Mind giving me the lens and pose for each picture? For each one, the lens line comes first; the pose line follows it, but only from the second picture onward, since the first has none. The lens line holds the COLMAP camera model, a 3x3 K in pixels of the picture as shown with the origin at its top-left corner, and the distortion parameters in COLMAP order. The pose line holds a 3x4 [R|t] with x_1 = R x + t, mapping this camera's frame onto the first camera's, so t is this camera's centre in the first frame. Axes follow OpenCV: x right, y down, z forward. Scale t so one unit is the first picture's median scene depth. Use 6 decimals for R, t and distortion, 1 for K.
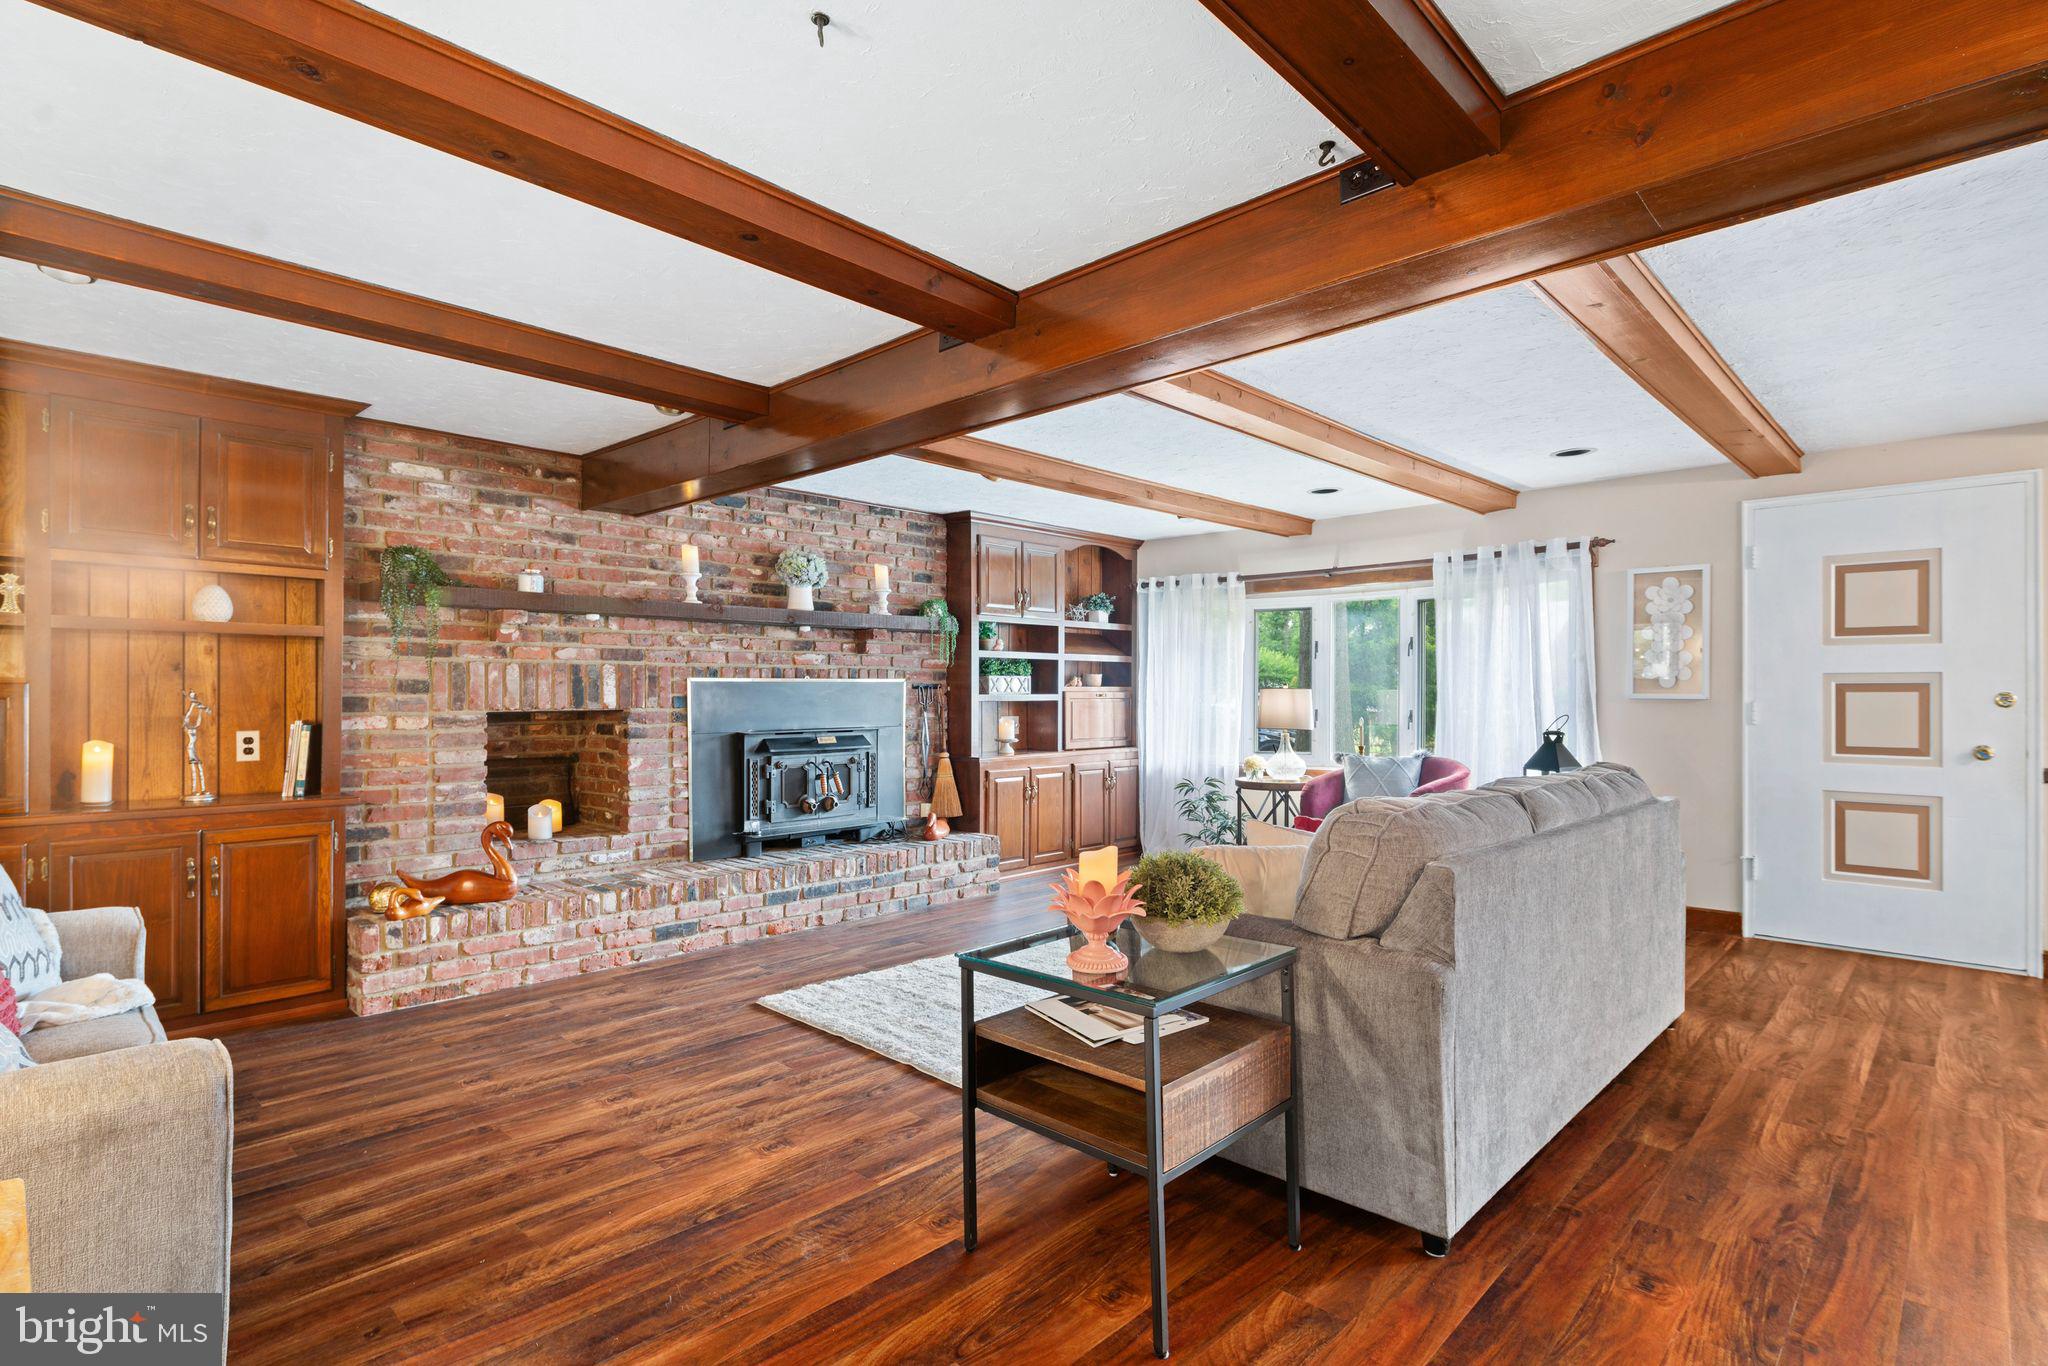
lens RADIAL K [[1000.2, 0, 1016.2], [0, 1000.2, 694.3], [0, 0, 1]] dist [0.005568, -0.005995]
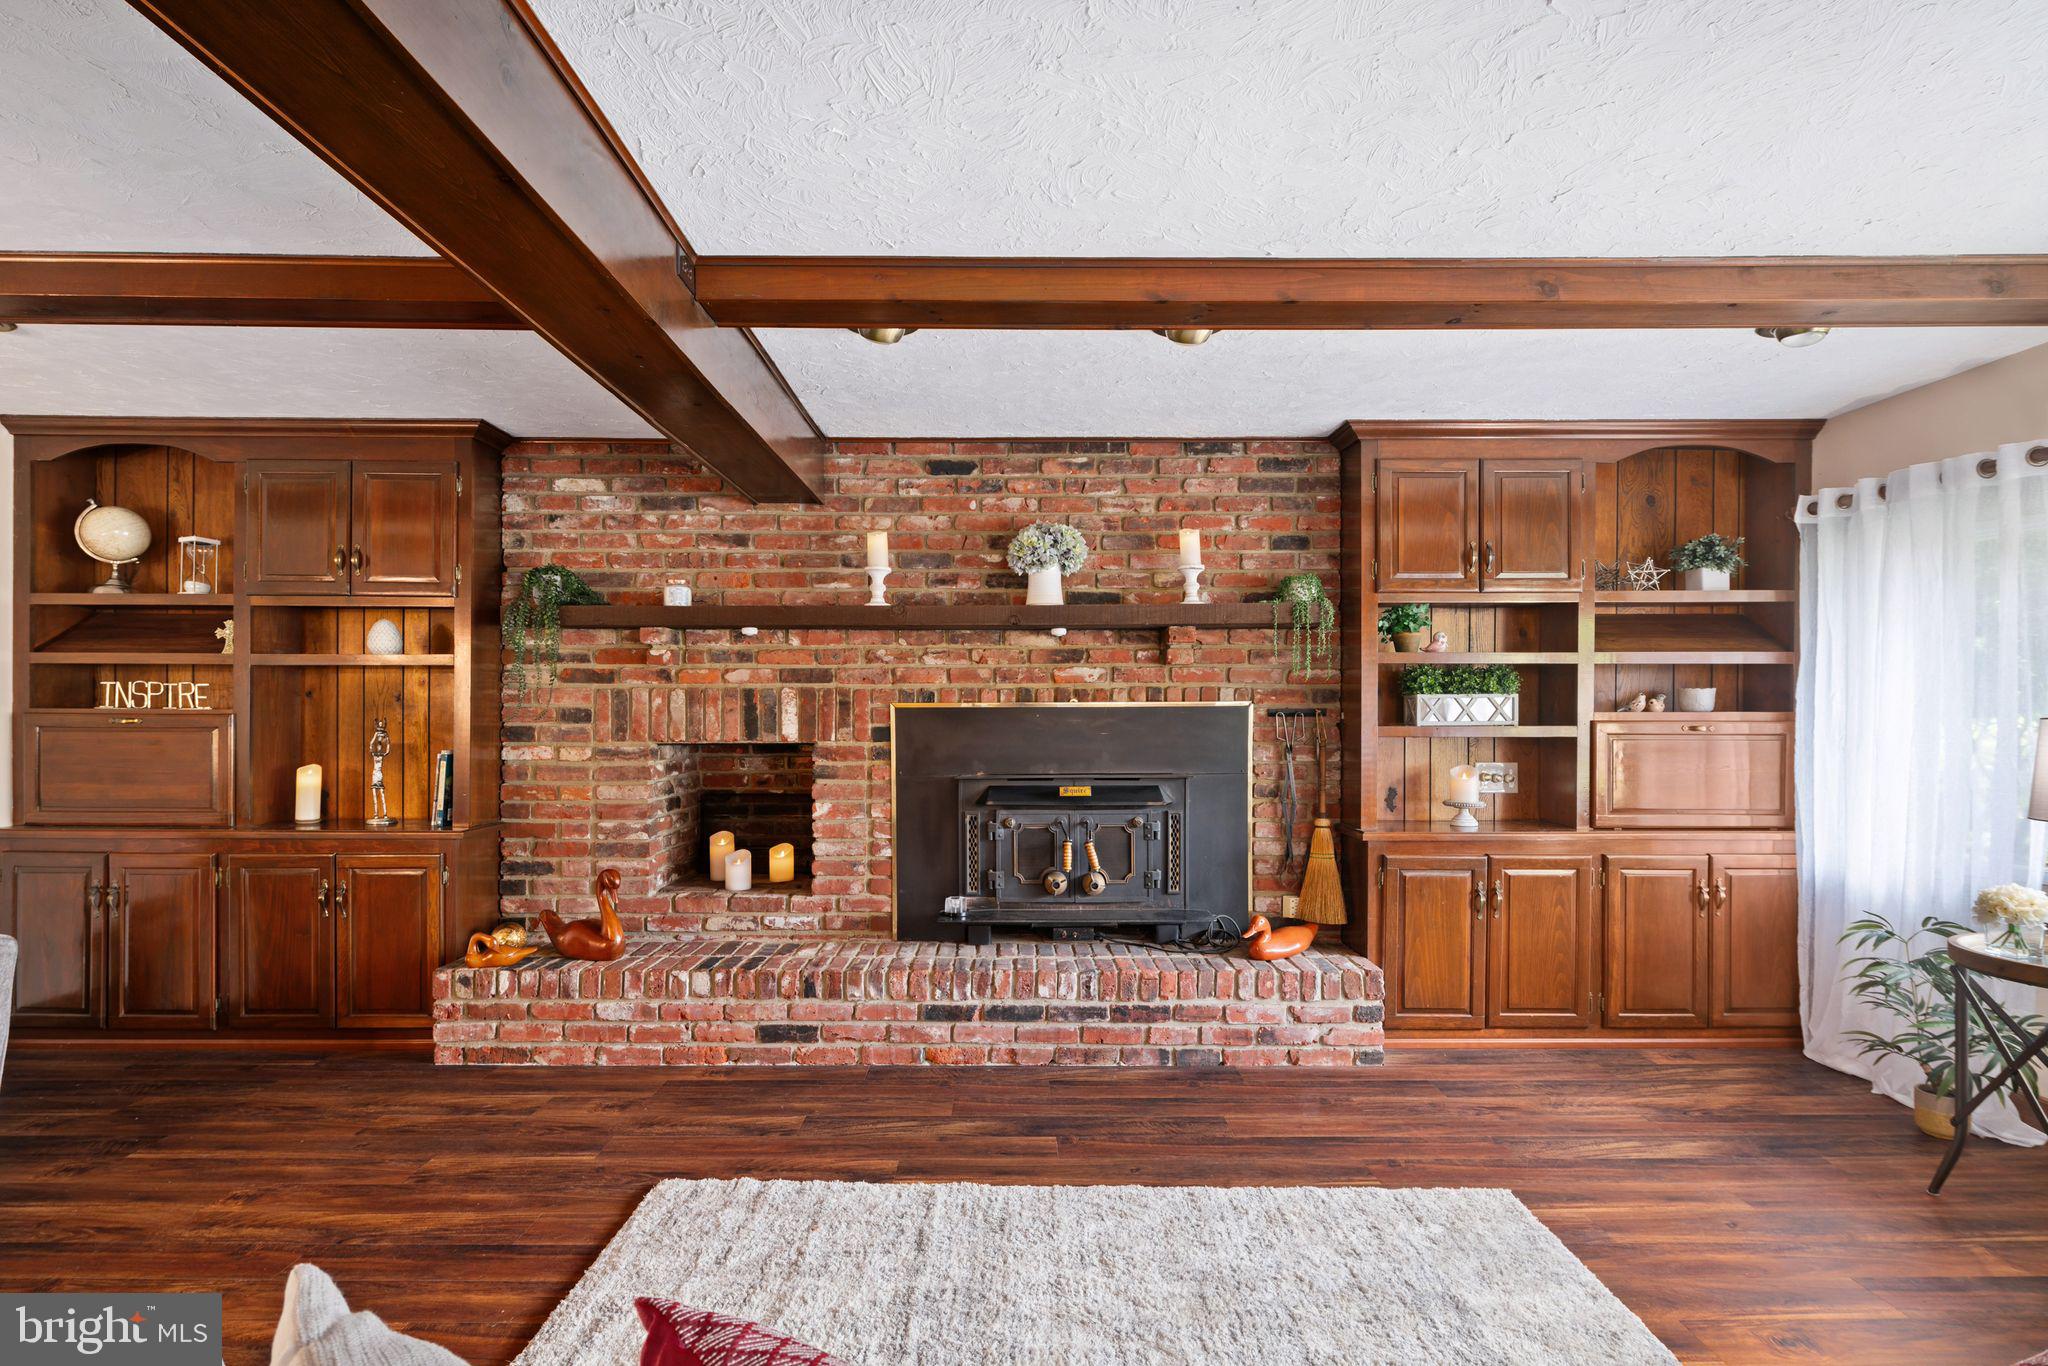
lens RADIAL K [[1000.2, 0, 1018.9], [0, 1000.2, 718.0], [0, 0, 1]] dist [0.005568, -0.005995]
pose [[0.701605, 0.003930, -0.712555, 0.305546], [-0.001895, 0.999992, 0.003649, -0.008143], [0.712563, -0.001210, 0.701607, 0.543756]]
